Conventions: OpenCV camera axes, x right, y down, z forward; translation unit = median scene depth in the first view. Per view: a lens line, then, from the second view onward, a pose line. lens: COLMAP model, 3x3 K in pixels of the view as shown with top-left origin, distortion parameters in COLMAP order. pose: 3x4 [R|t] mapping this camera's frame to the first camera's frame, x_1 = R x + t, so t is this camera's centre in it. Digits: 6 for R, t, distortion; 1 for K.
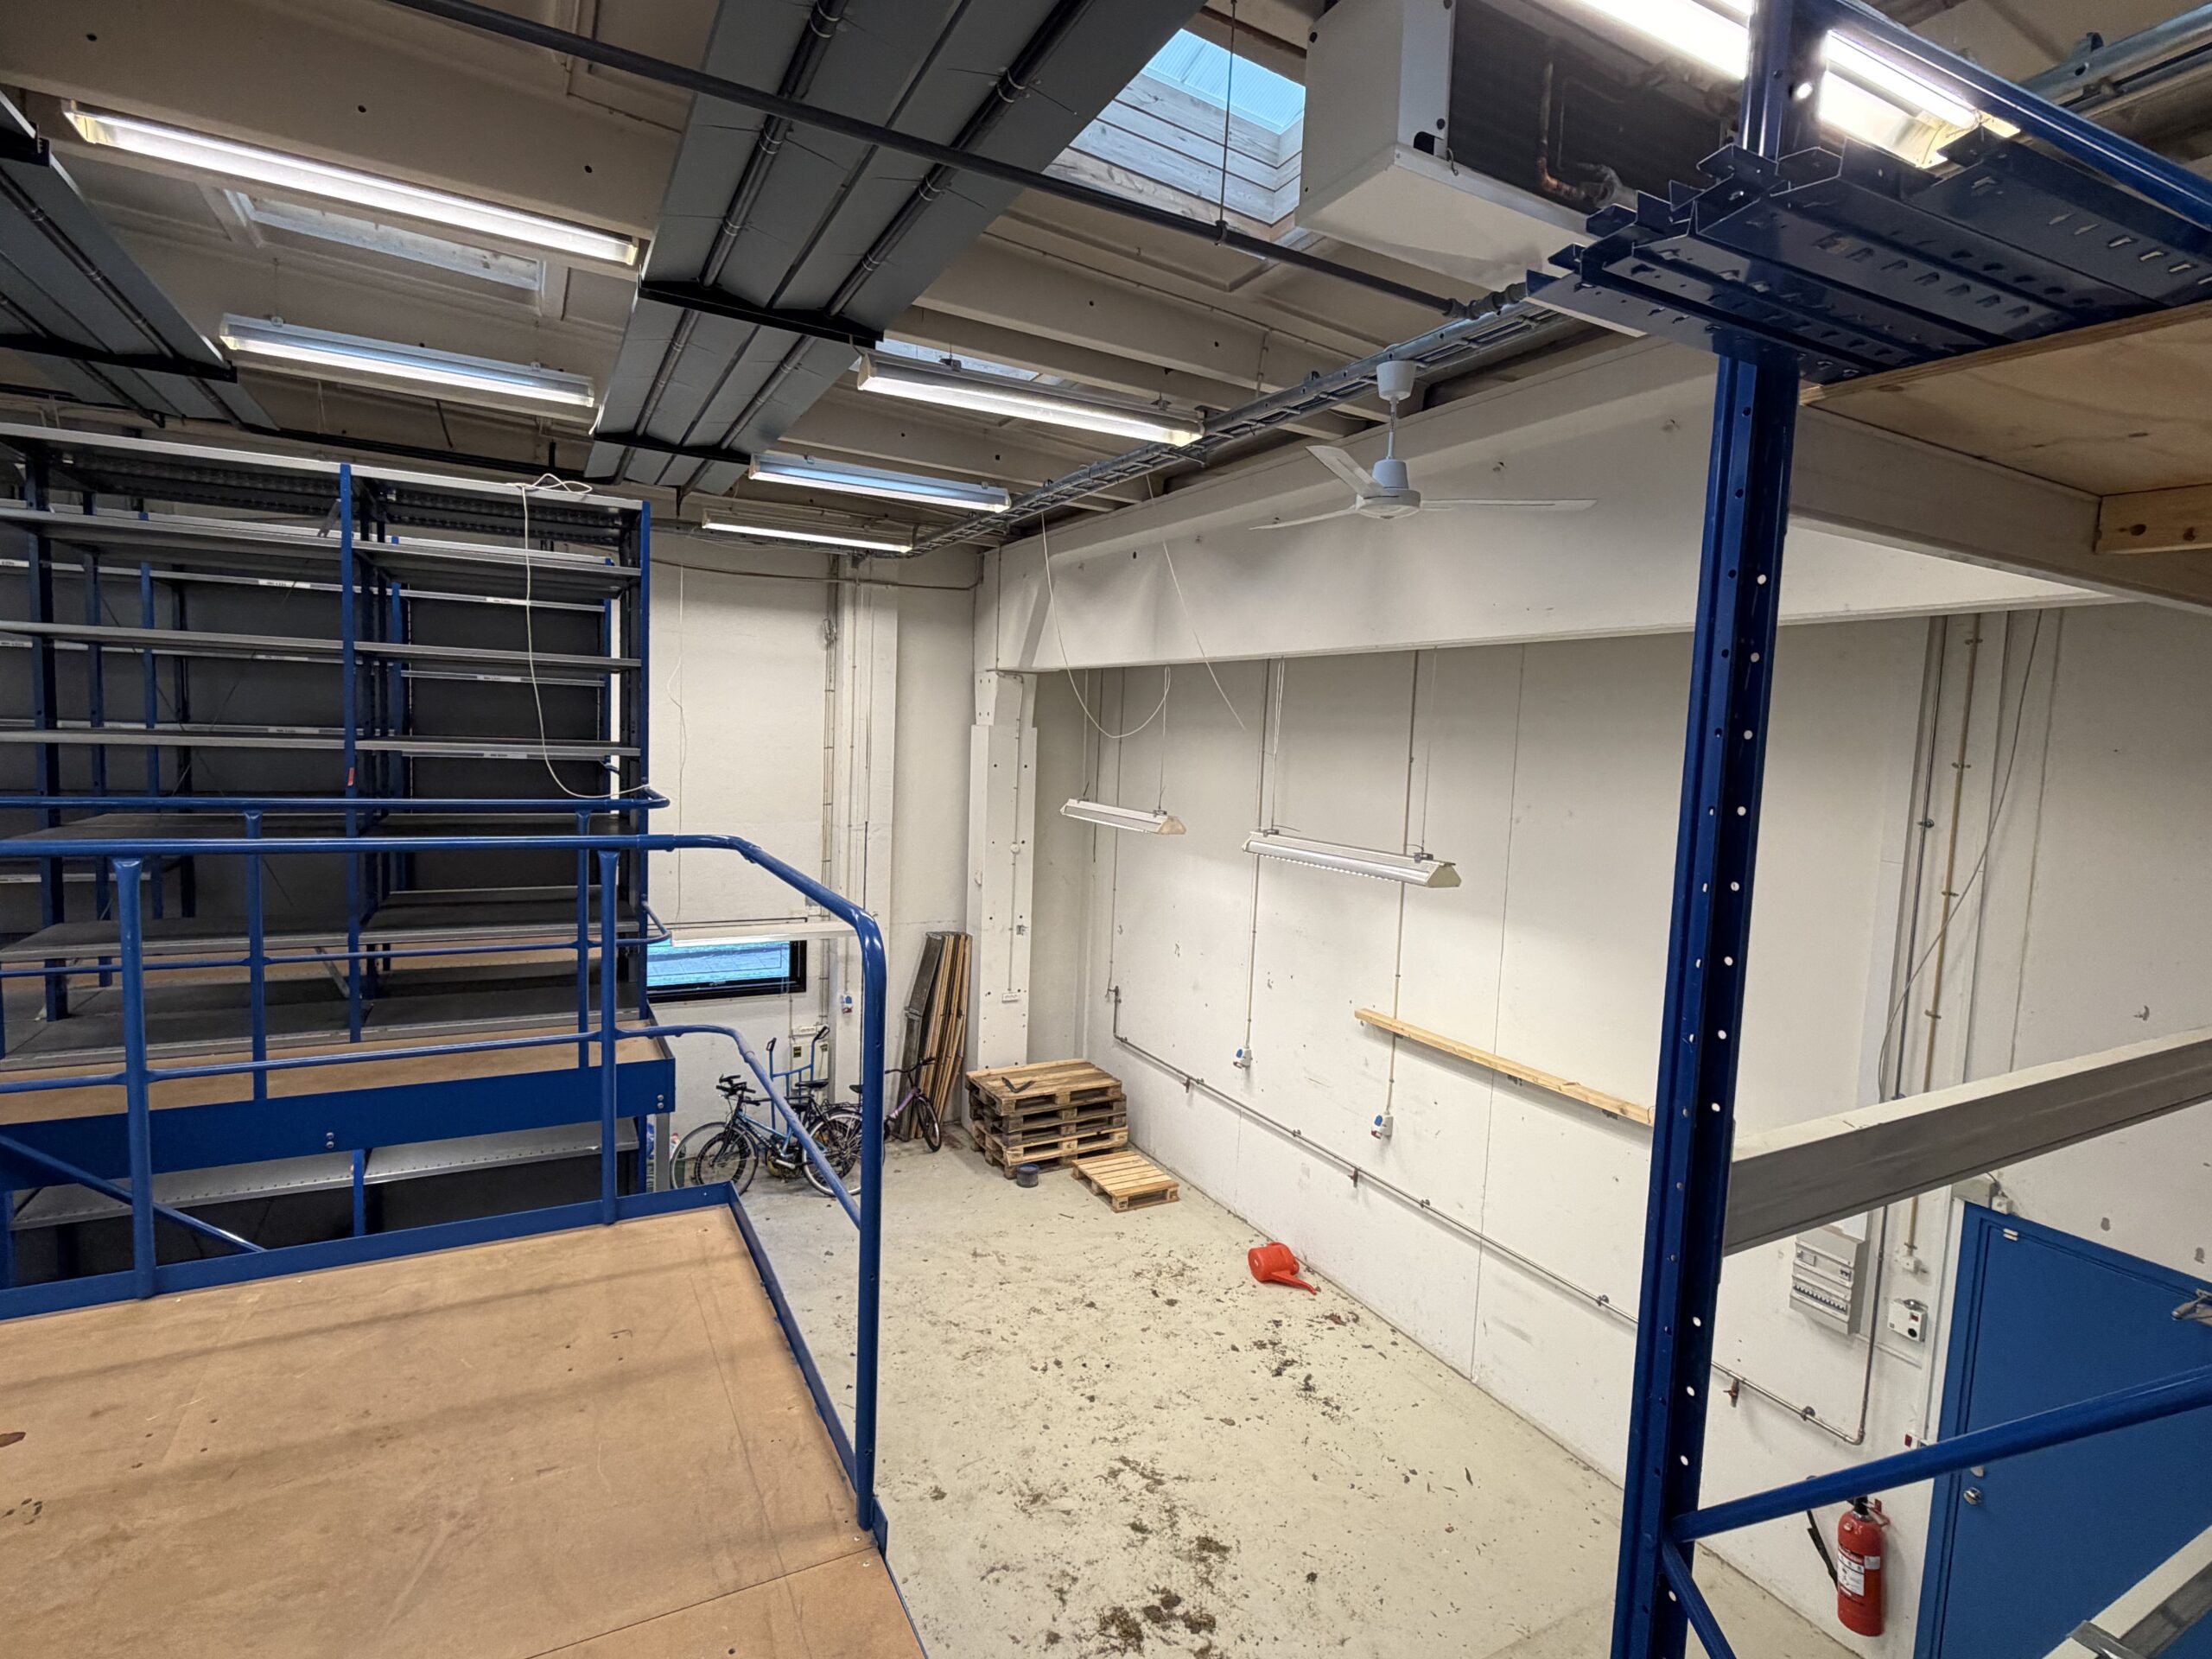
lens RADIAL K [[1105.9, 0, 1114.5], [0, 1105.9, 827.4], [0, 0, 1]] dist [0.001670, 0.000278]
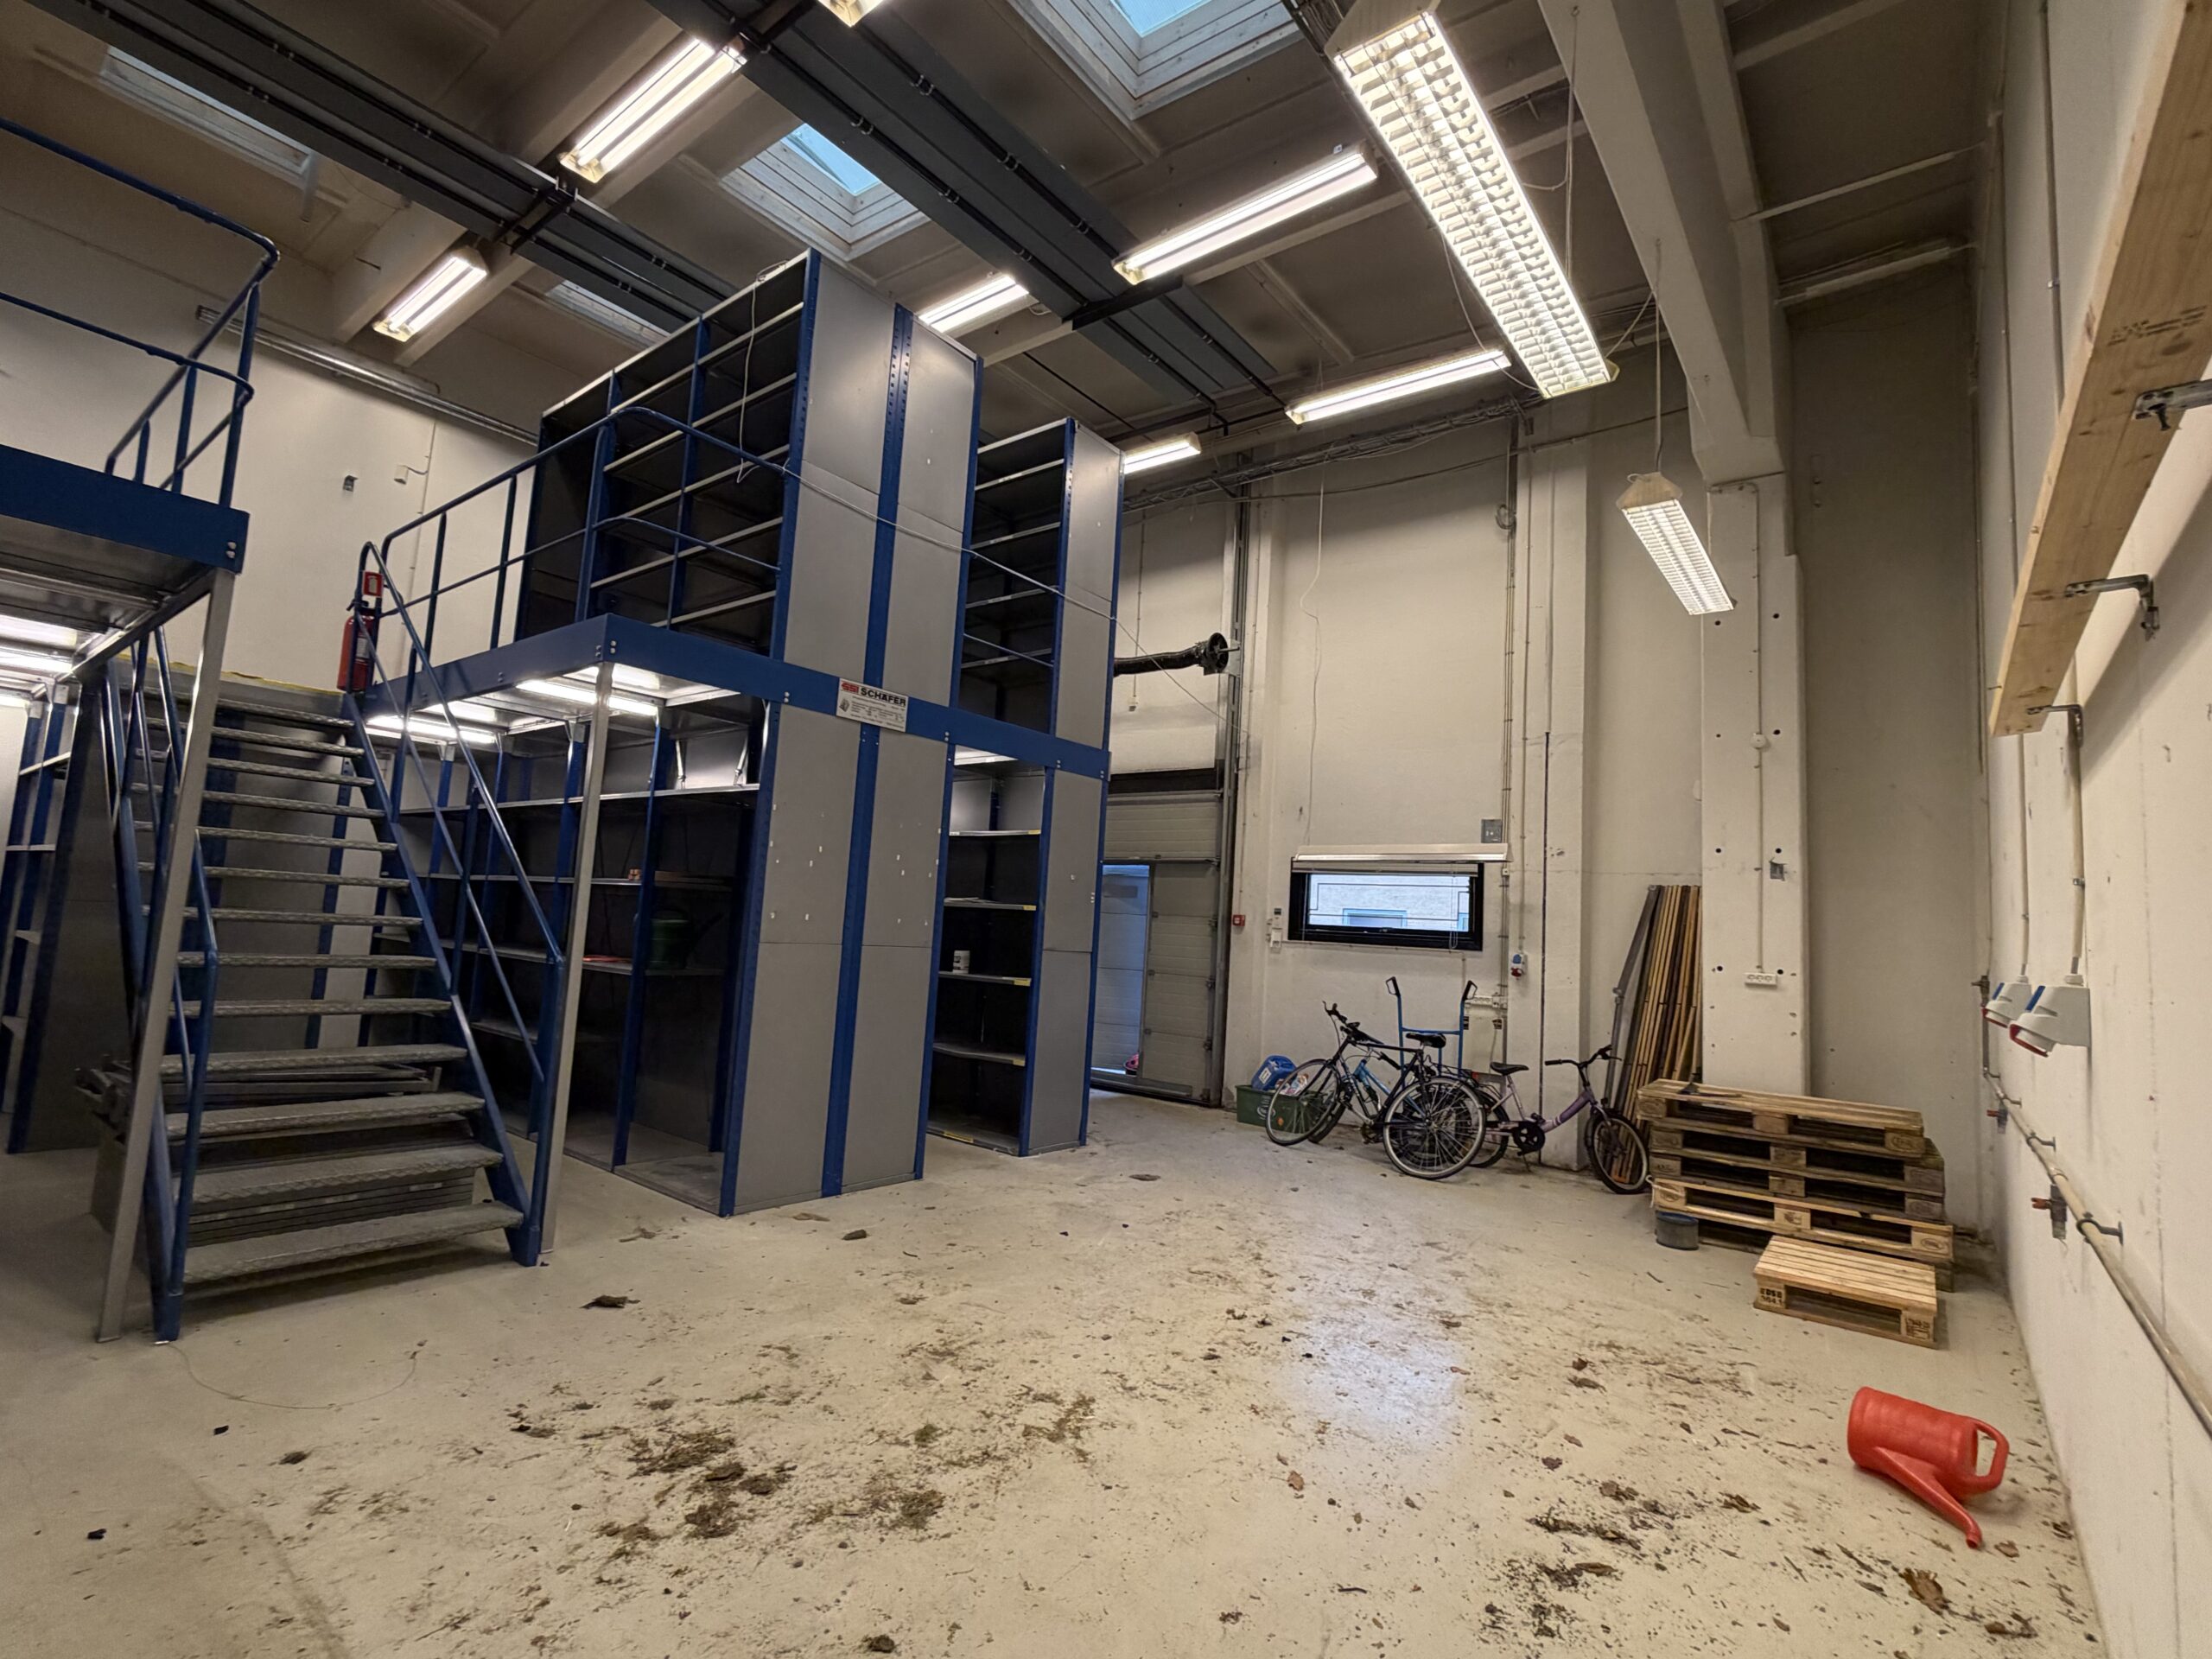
lens RADIAL K [[1033.2, 0, 1110.5], [0, 1033.2, 819.6], [0, 0, 1]] dist [-0.002274, 0.000391]
pose [[0.398479, -0.117217, -0.909657, 0.468079], [-0.122009, 0.976210, -0.179240, 0.335497], [0.909026, 0.182410, 0.374697, 0.679528]]
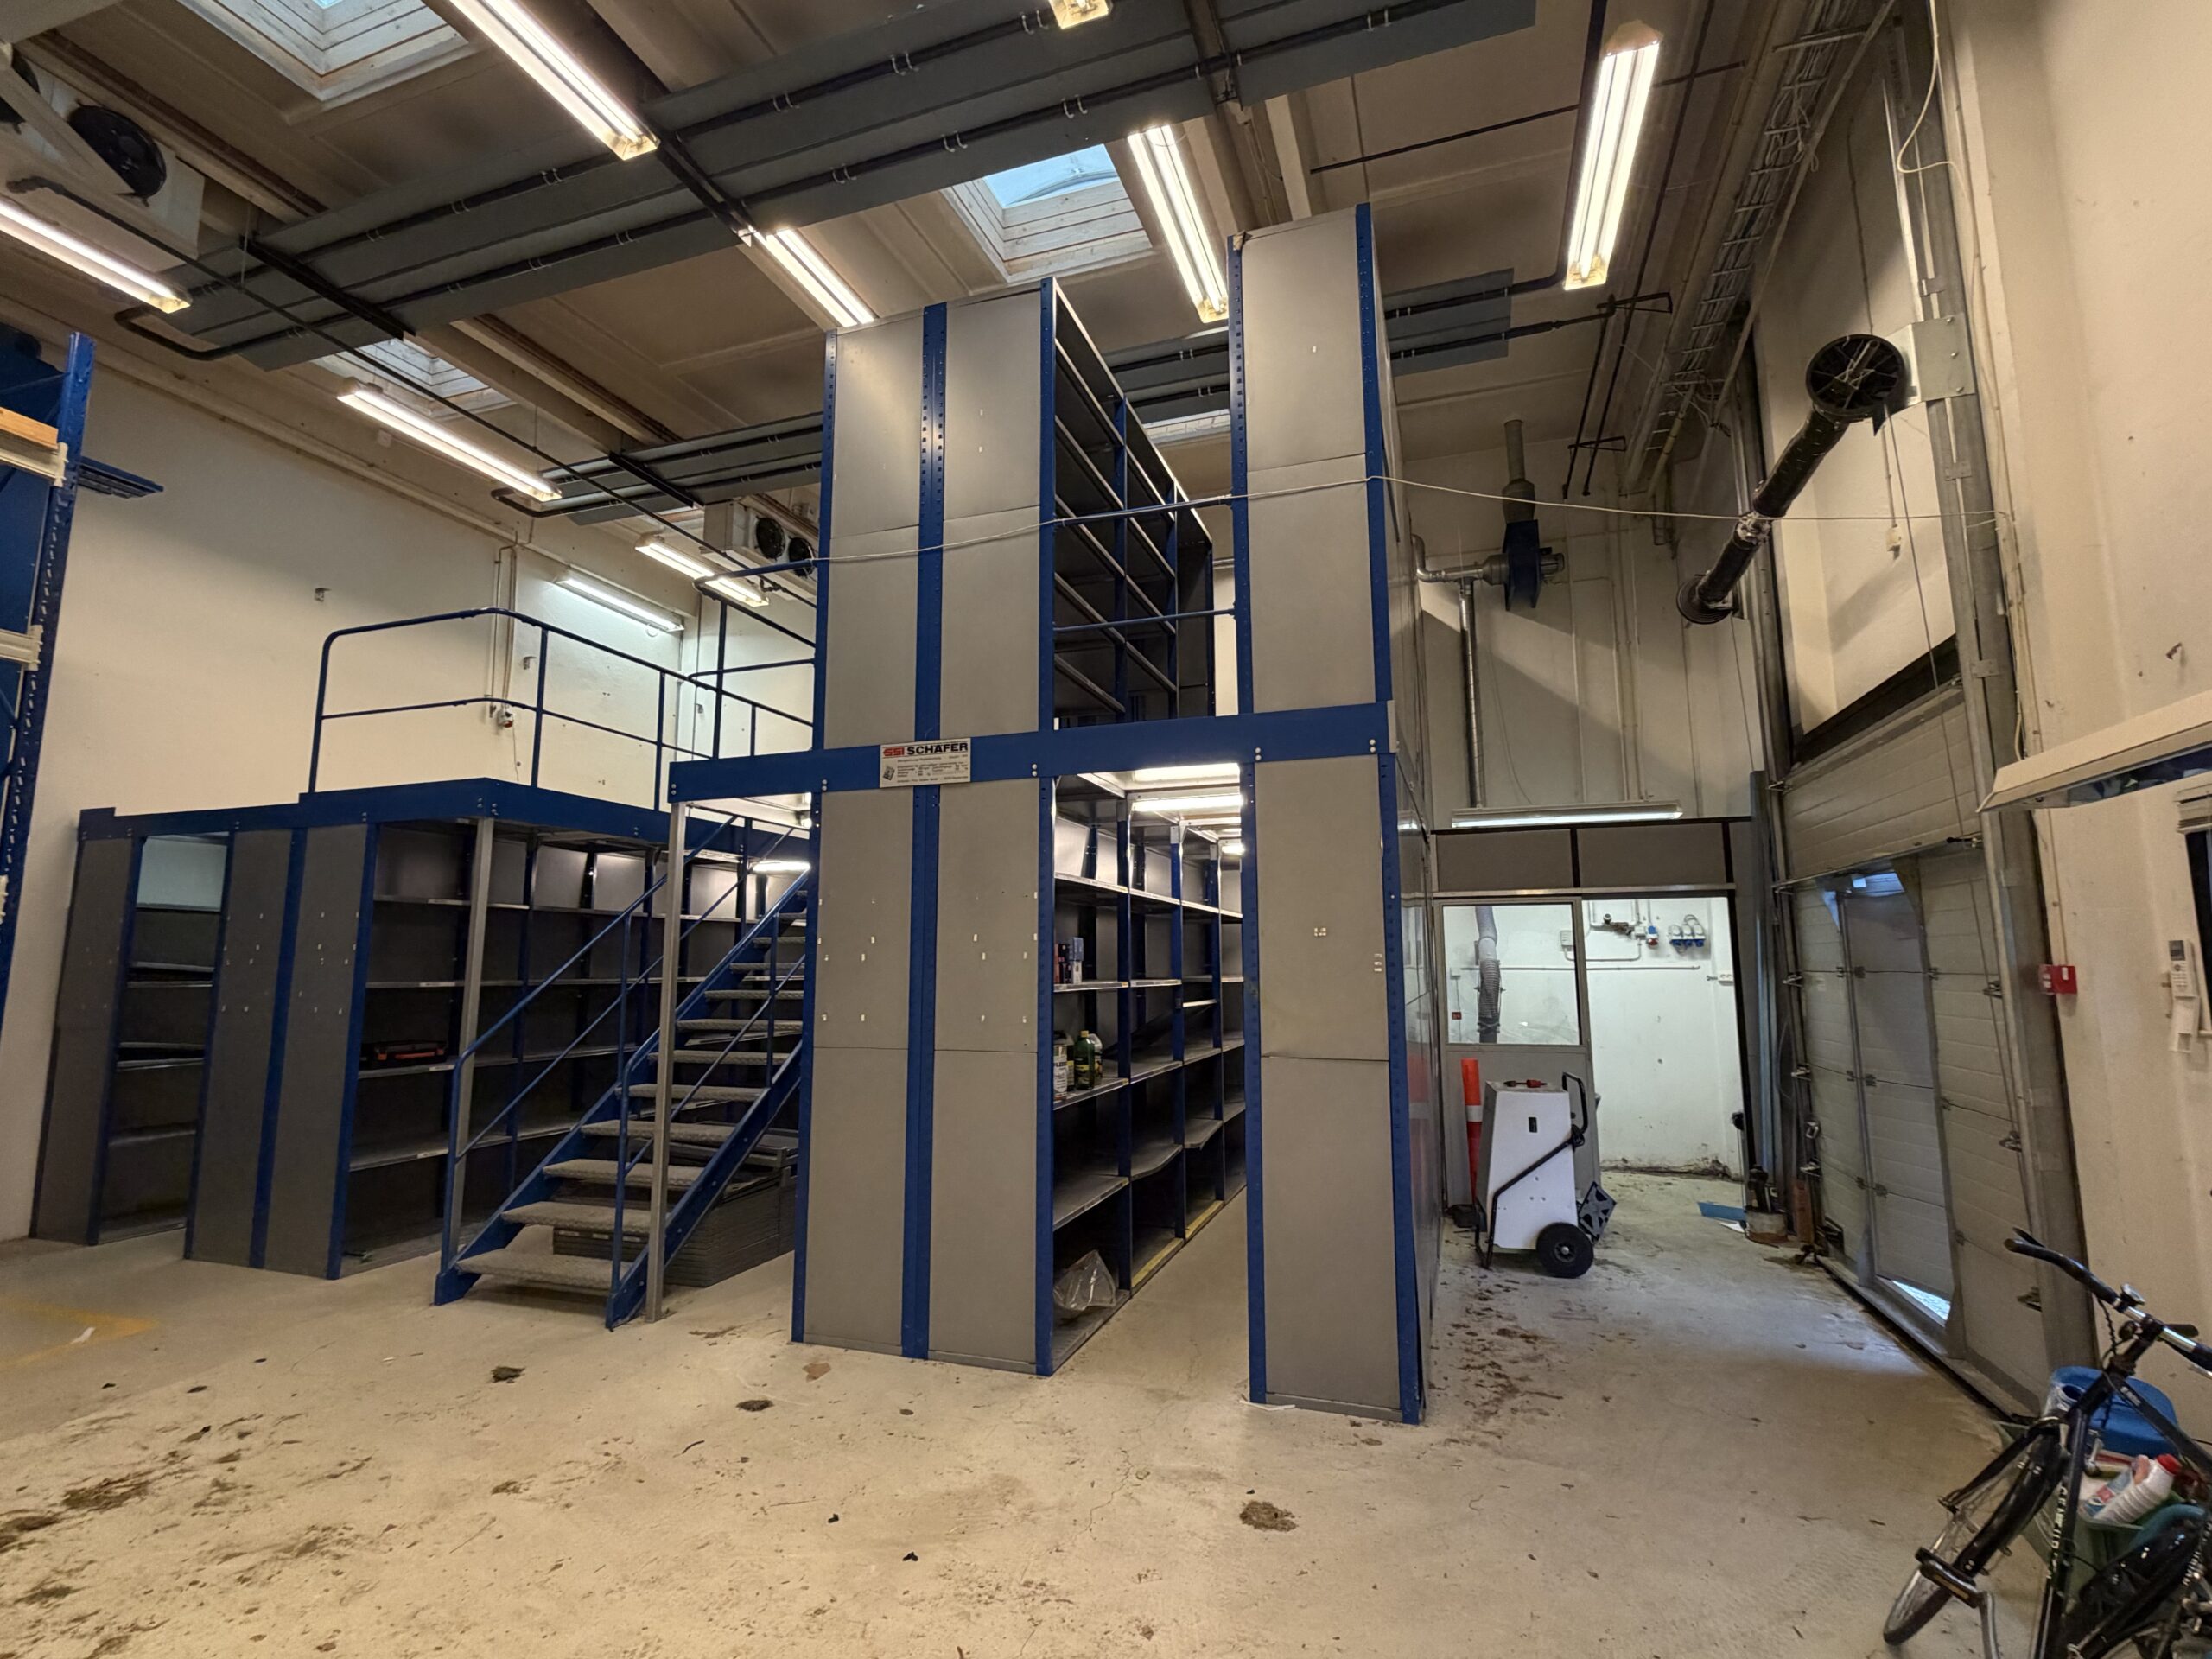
lens RADIAL K [[1033.2, 0, 1110.6], [0, 1033.2, 828.3], [0, 0, 1]] dist [-0.002274, 0.000391]
pose [[-0.735100, -0.130860, -0.665210, 0.020410], [-0.088589, 0.991323, -0.097116, 0.222729], [0.672146, -0.012460, -0.740314, 1.398053]]
